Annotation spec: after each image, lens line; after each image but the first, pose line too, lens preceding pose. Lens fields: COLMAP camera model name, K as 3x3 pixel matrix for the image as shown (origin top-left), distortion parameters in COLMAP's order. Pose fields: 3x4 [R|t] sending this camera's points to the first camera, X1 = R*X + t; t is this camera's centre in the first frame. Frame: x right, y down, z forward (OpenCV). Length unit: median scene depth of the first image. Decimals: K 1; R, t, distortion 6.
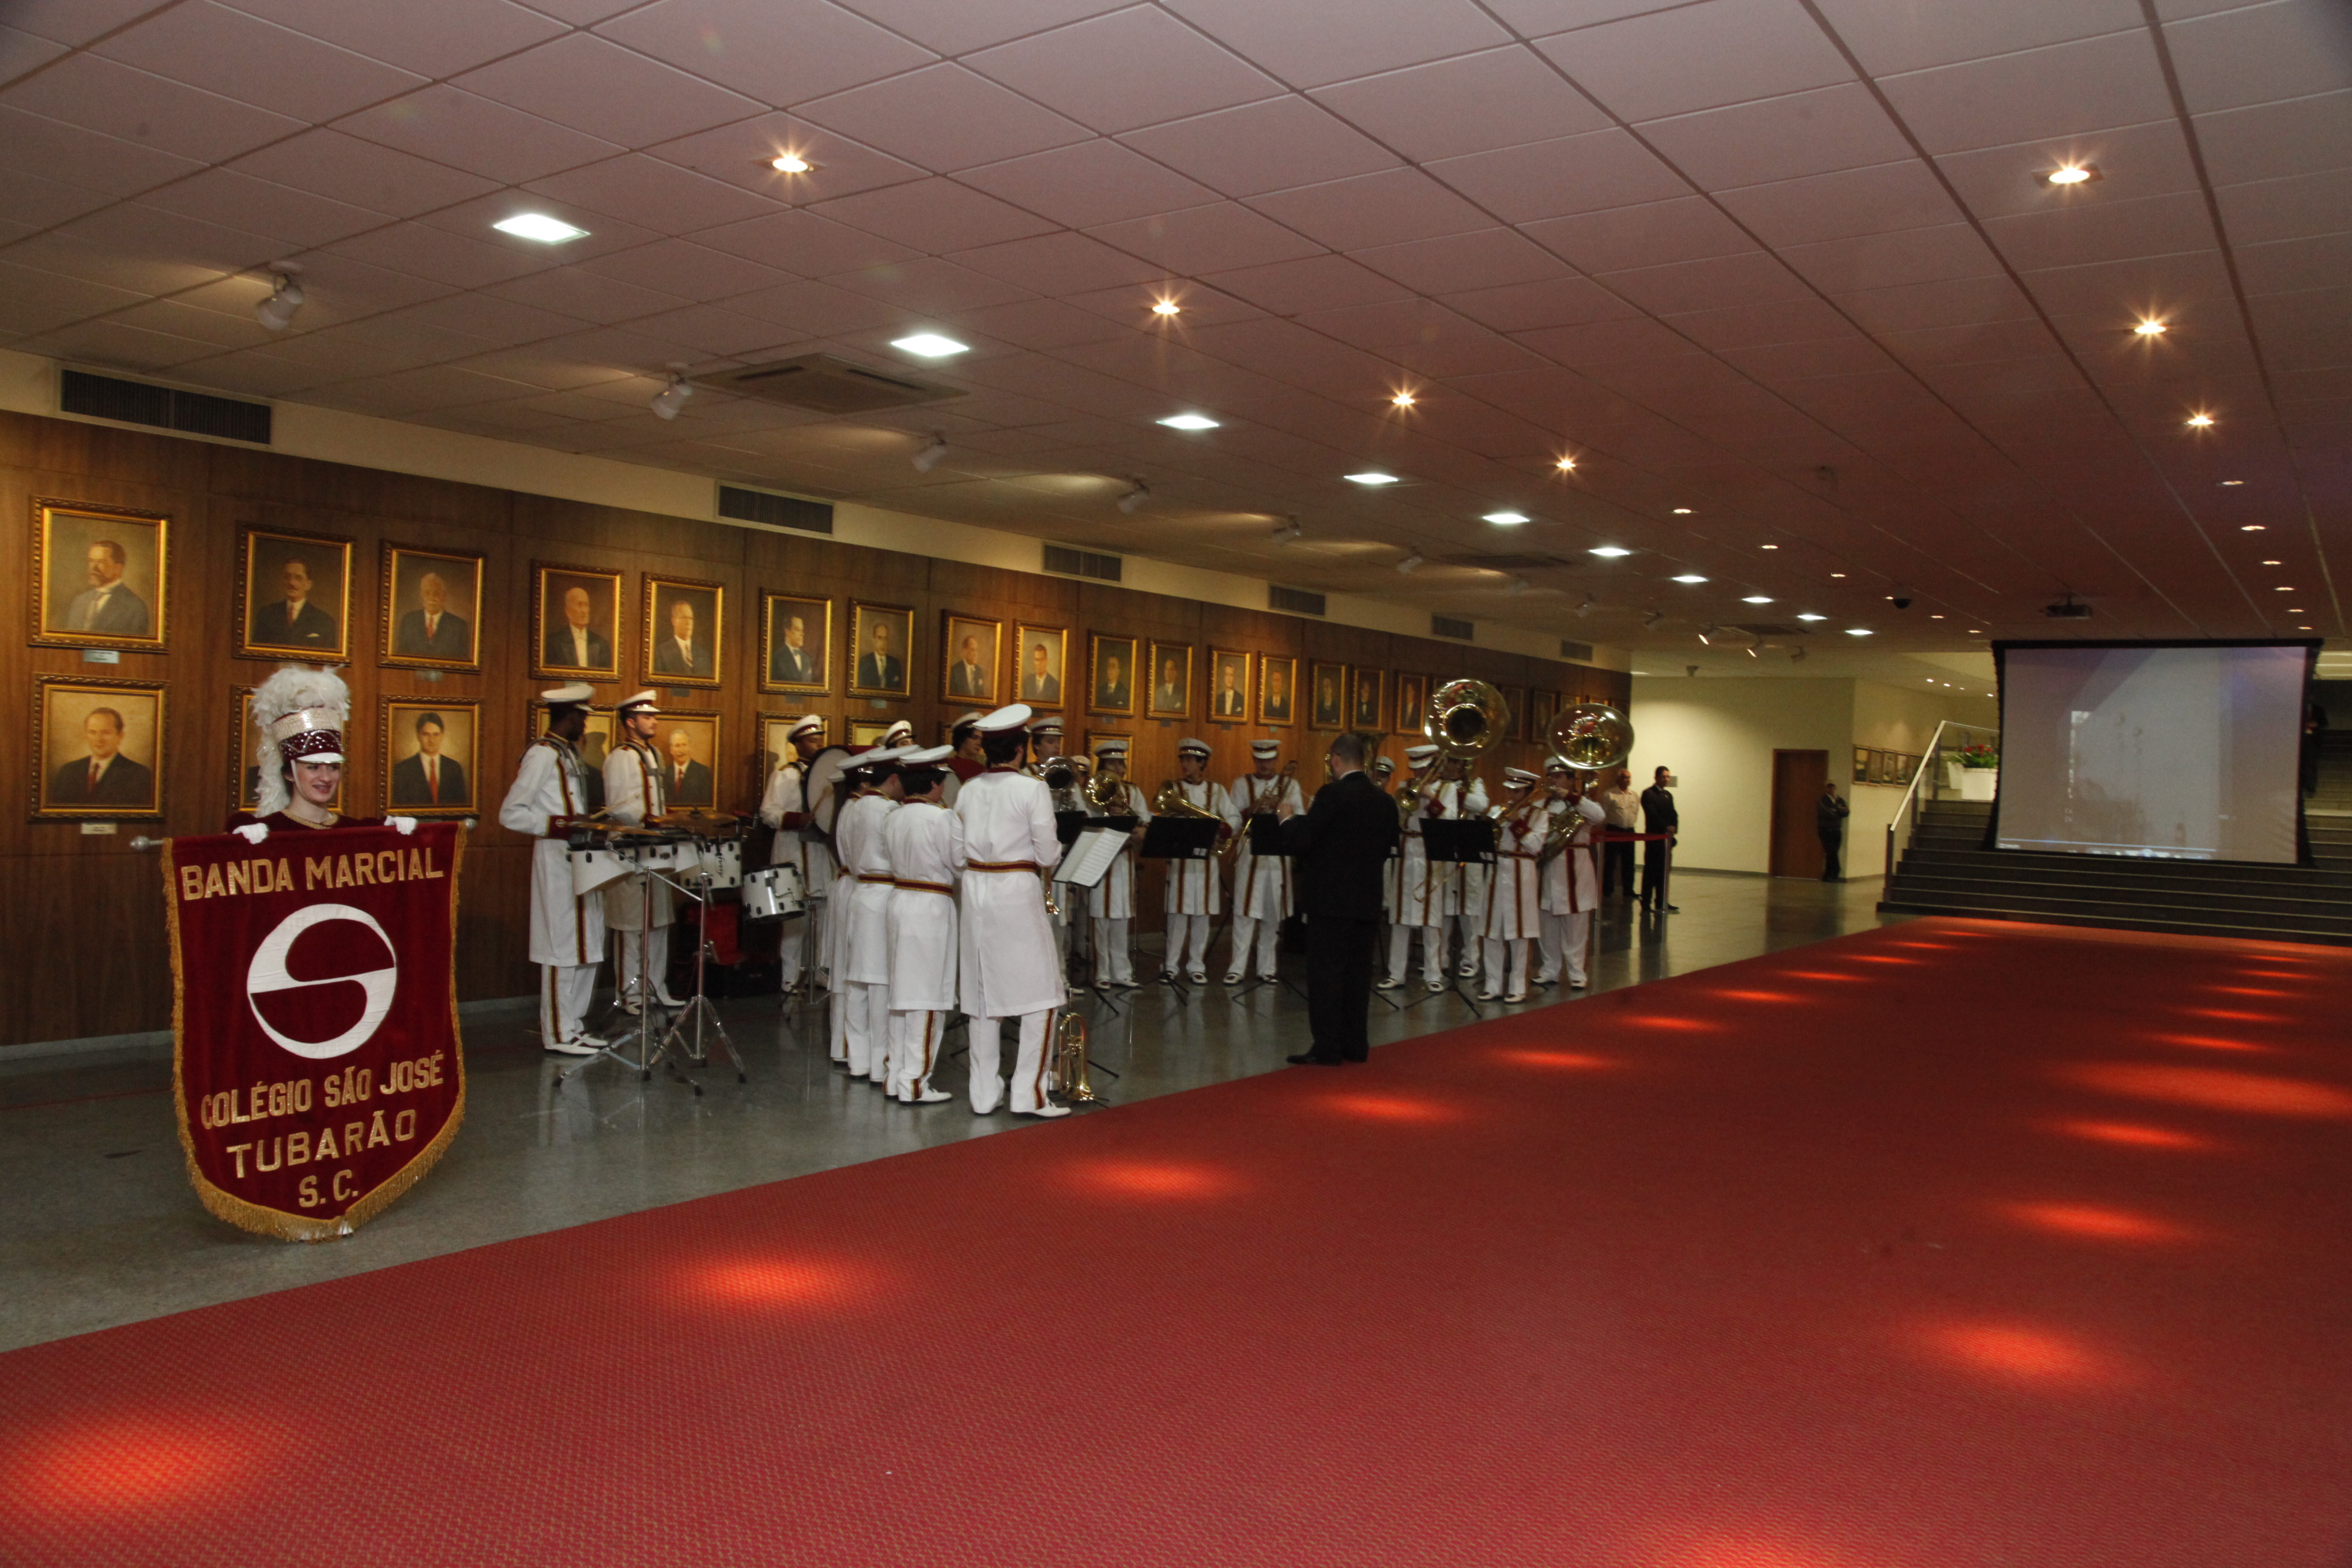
lens RADIAL K [[1777.9, 0, 1176.0], [0, 1777.9, 784.0], [0, 0, 1]] dist [-0.024689, 0.003927]
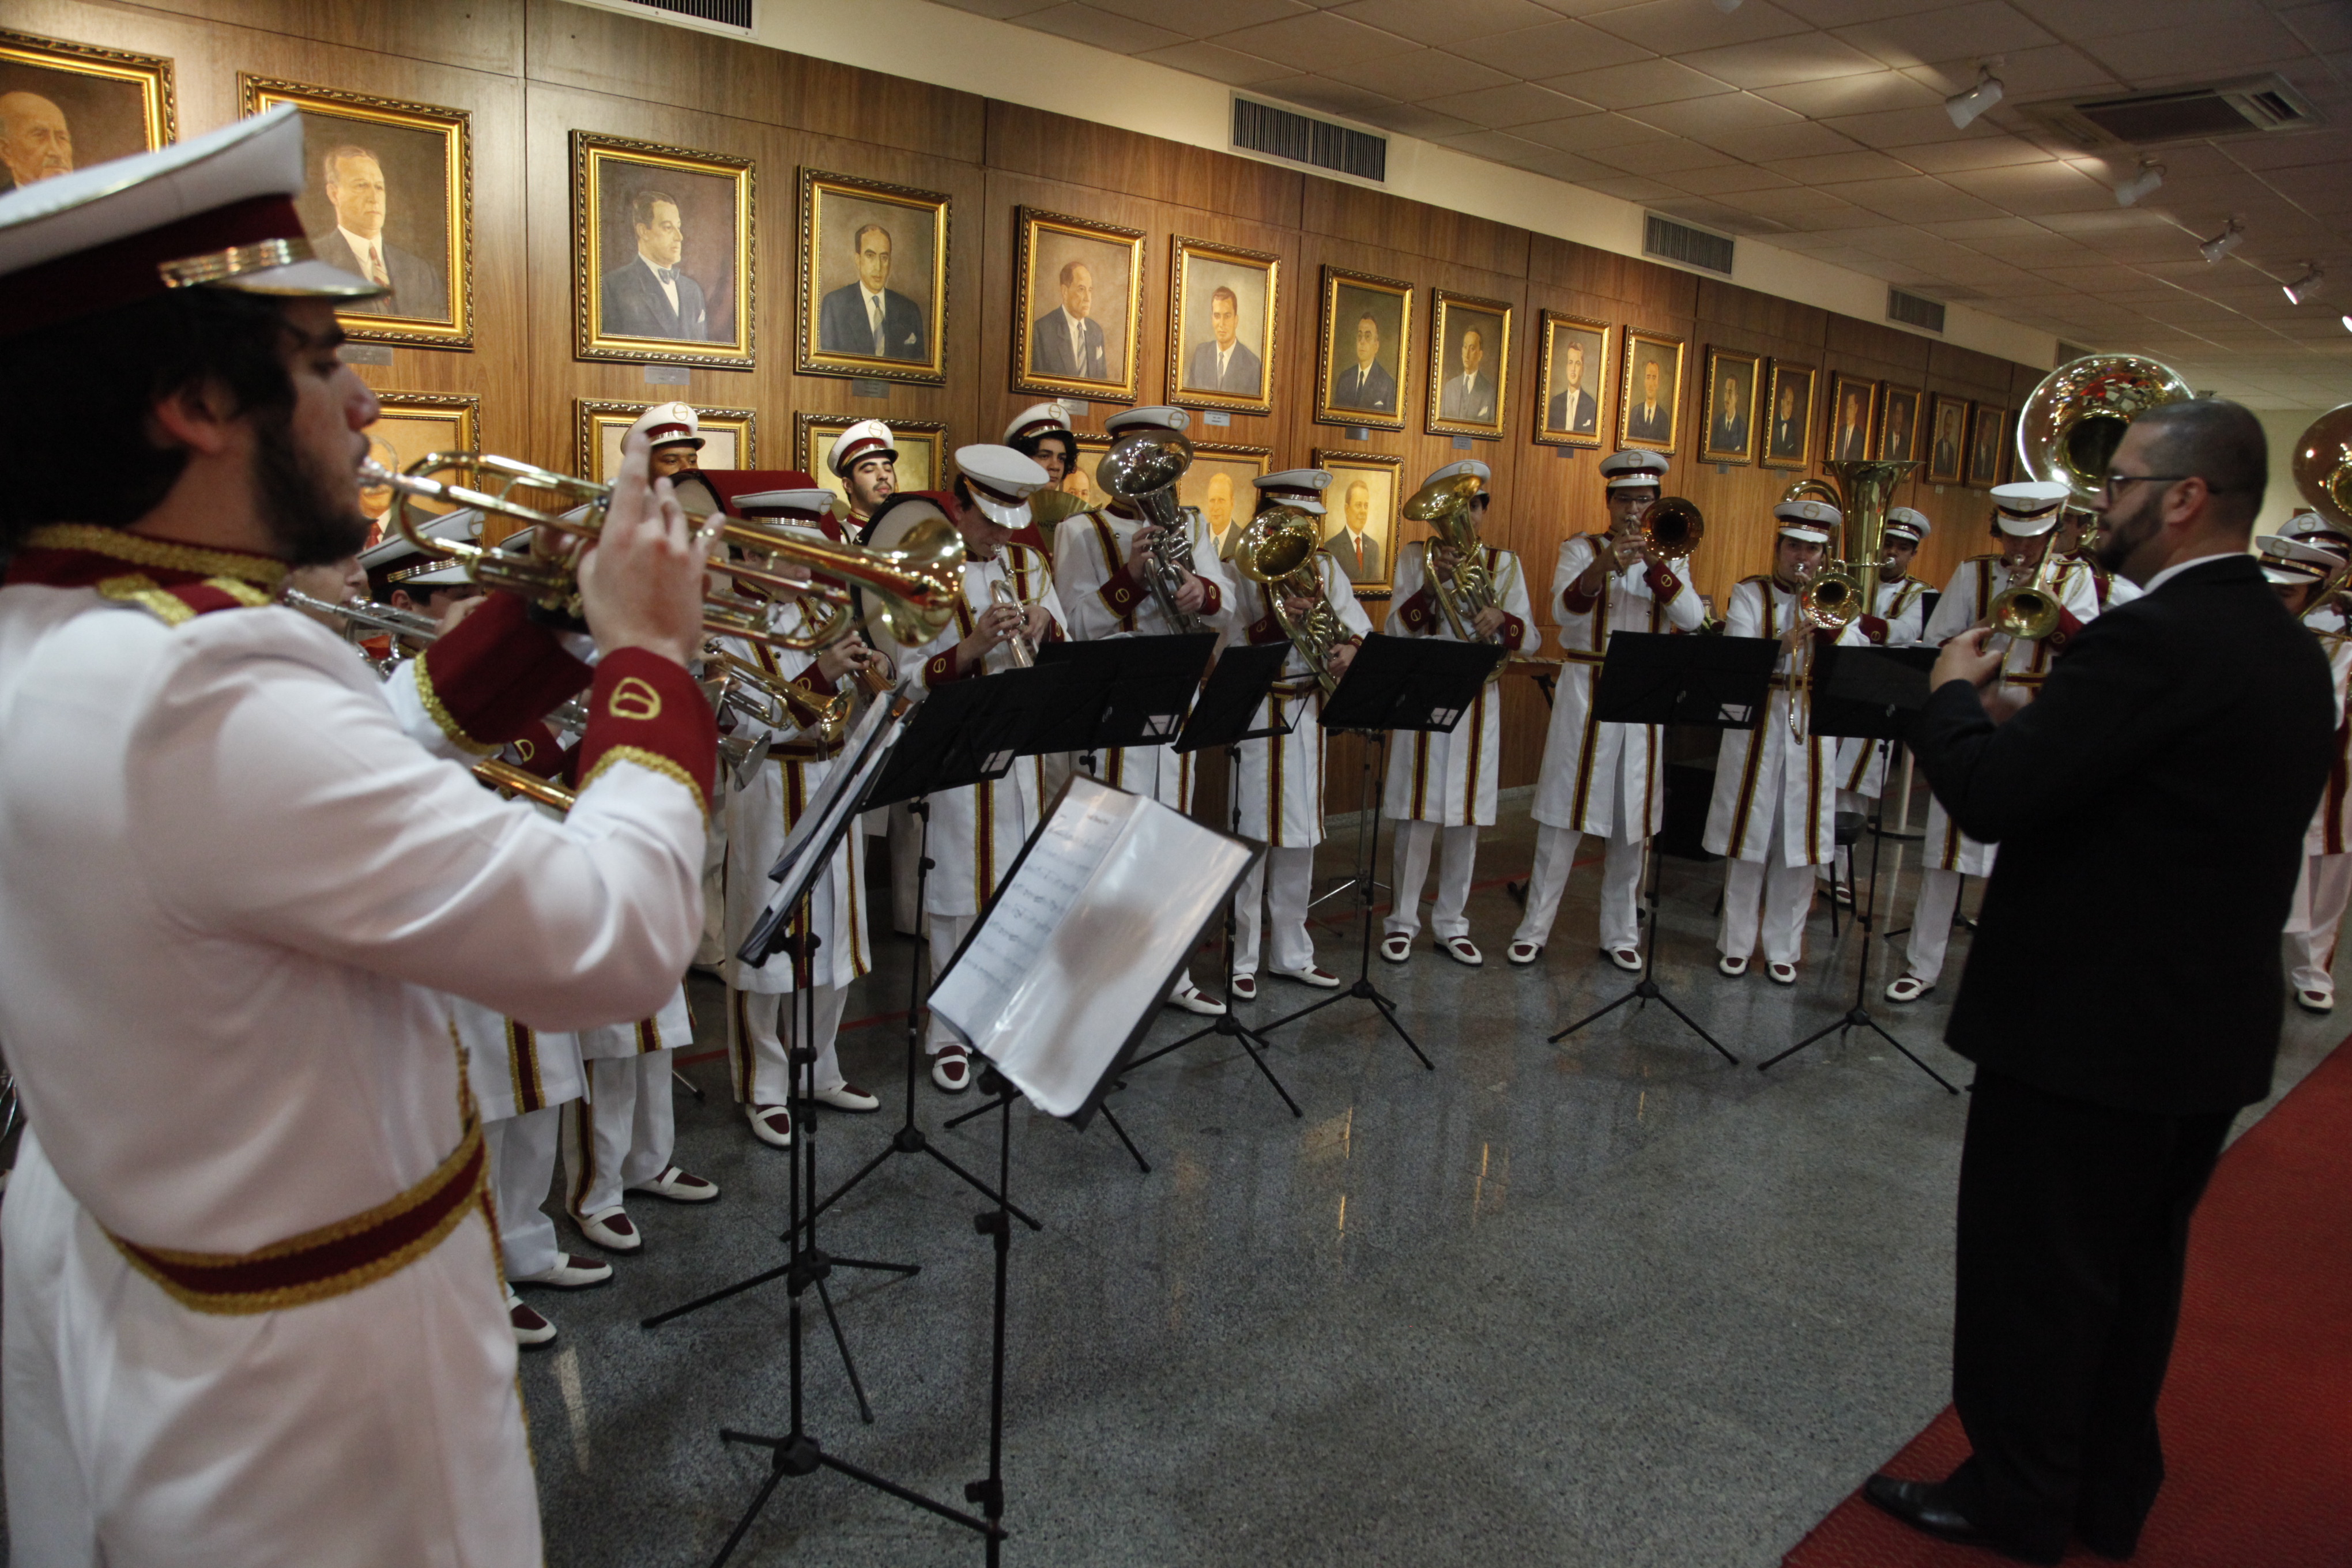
lens RADIAL K [[1627.3, 0, 1187.2], [0, 1627.3, 807.6], [0, 0, 1]] dist [-0.124067, 0.085672]
pose [[0.982485, 0.040262, -0.181939, 0.007042], [-0.009092, 0.985573, 0.169004, -0.004902], [0.186118, -0.164390, 0.968677, 0.469231]]
